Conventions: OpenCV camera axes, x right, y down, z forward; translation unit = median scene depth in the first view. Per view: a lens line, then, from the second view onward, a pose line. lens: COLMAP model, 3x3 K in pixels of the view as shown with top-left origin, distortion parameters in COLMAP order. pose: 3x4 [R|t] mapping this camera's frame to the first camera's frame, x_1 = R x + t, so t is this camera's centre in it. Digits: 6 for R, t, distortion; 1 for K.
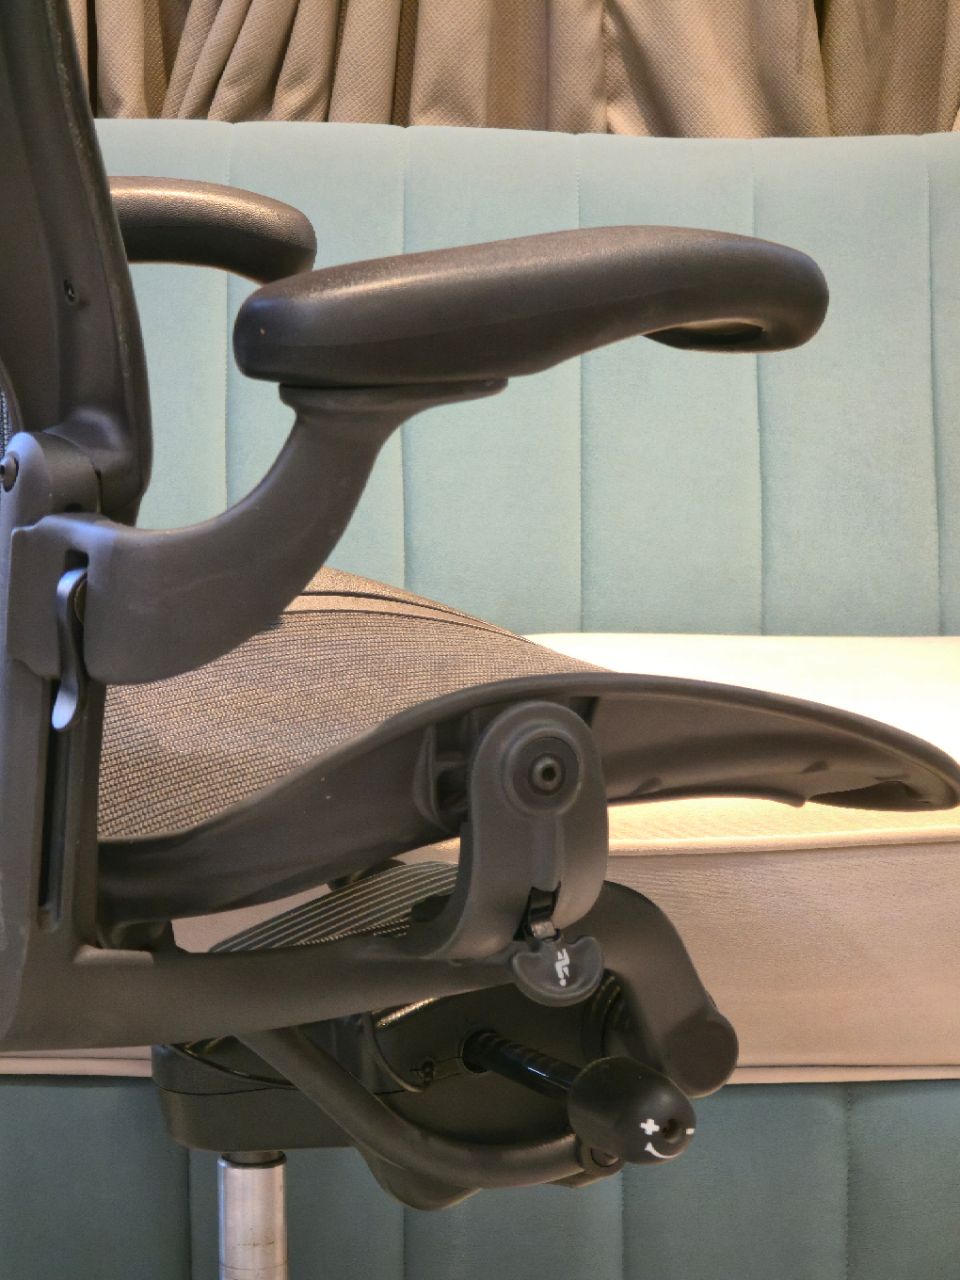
lens RADIAL K [[4295.6, 0, 480.7], [0, 4295.6, 636.3], [0, 0, 1]] dist [0.298907, 0.000000]
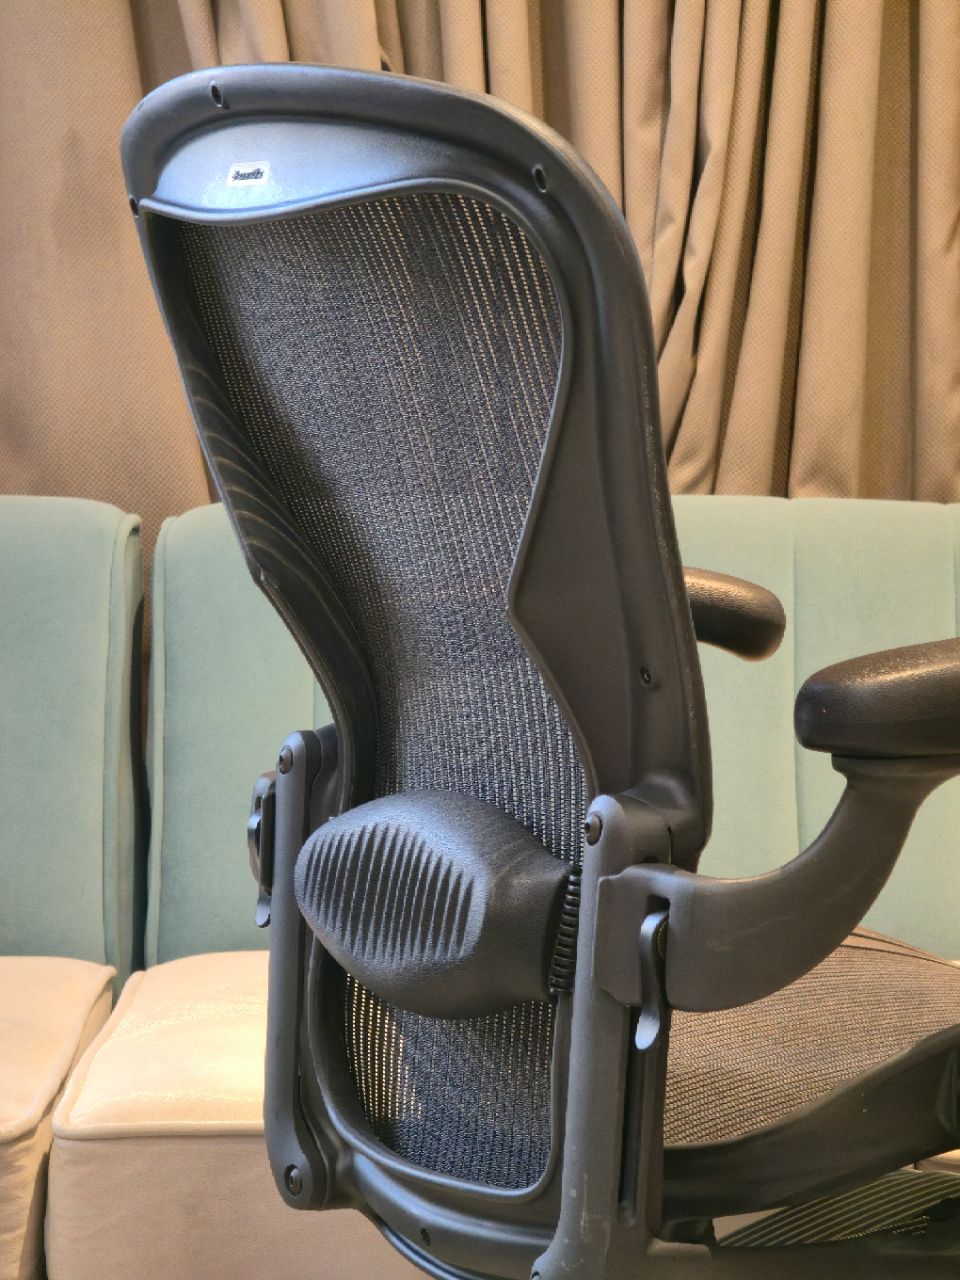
lens RADIAL K [[4295.6, 0, 481.3], [0, 4295.6, 640.1], [0, 0, 1]] dist [0.298907, 0.000000]
pose [[0.999115, -0.003144, -0.041952, -0.090170], [0.000080, 0.997344, -0.072833, -0.004032], [0.042069, 0.072765, 0.996461, -0.171041]]
